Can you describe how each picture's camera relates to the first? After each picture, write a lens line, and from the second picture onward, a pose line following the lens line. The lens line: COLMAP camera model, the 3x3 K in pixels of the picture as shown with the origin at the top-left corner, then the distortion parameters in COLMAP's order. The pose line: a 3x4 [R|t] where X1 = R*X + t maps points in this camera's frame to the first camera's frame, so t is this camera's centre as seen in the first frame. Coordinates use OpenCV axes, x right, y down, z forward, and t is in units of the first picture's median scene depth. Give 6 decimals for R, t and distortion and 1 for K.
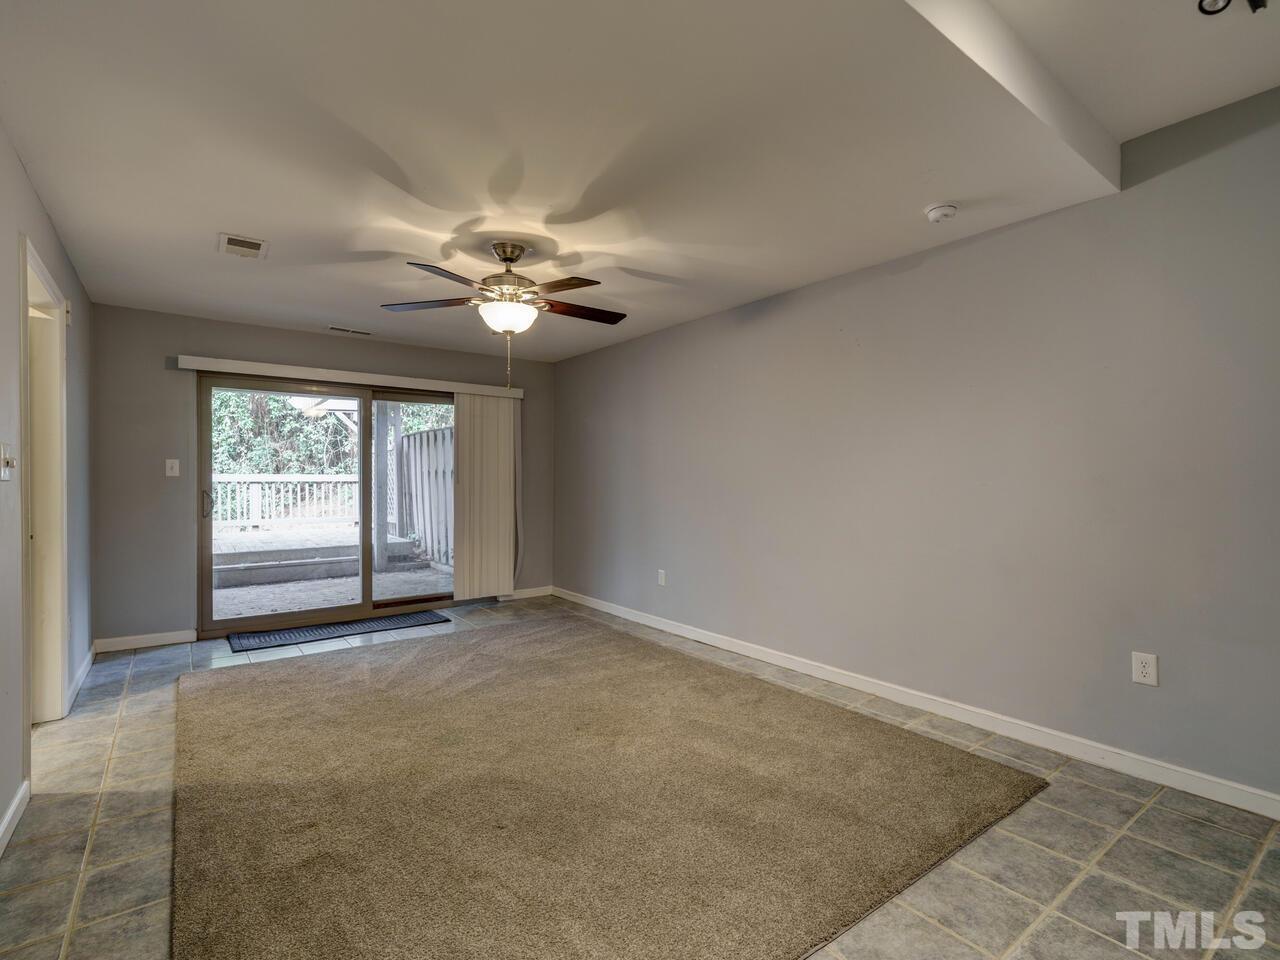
lens RADIAL K [[624.7, 0, 640.1], [0, 624.7, 481.3], [0, 0, 1]] dist [0.003412, -0.000069]
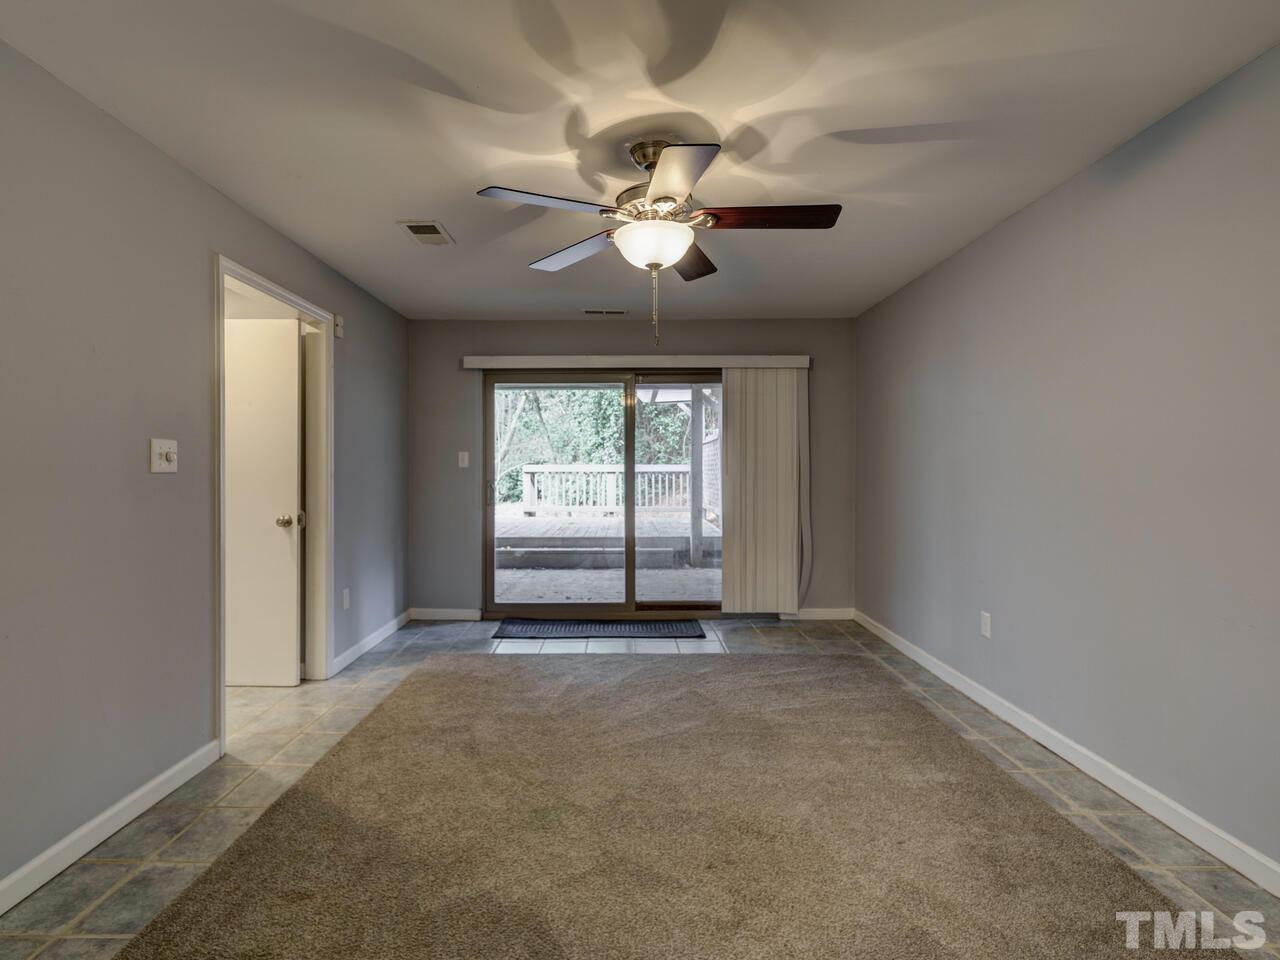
lens RADIAL K [[624.7, 0, 629.7], [0, 624.7, 463.6], [0, 0, 1]] dist [0.003412, -0.000069]
pose [[0.789350, -0.007268, -0.613901, 0.153683], [-0.000378, 0.999924, -0.012324, -0.001130], [0.613943, 0.009961, 0.789287, 0.304300]]
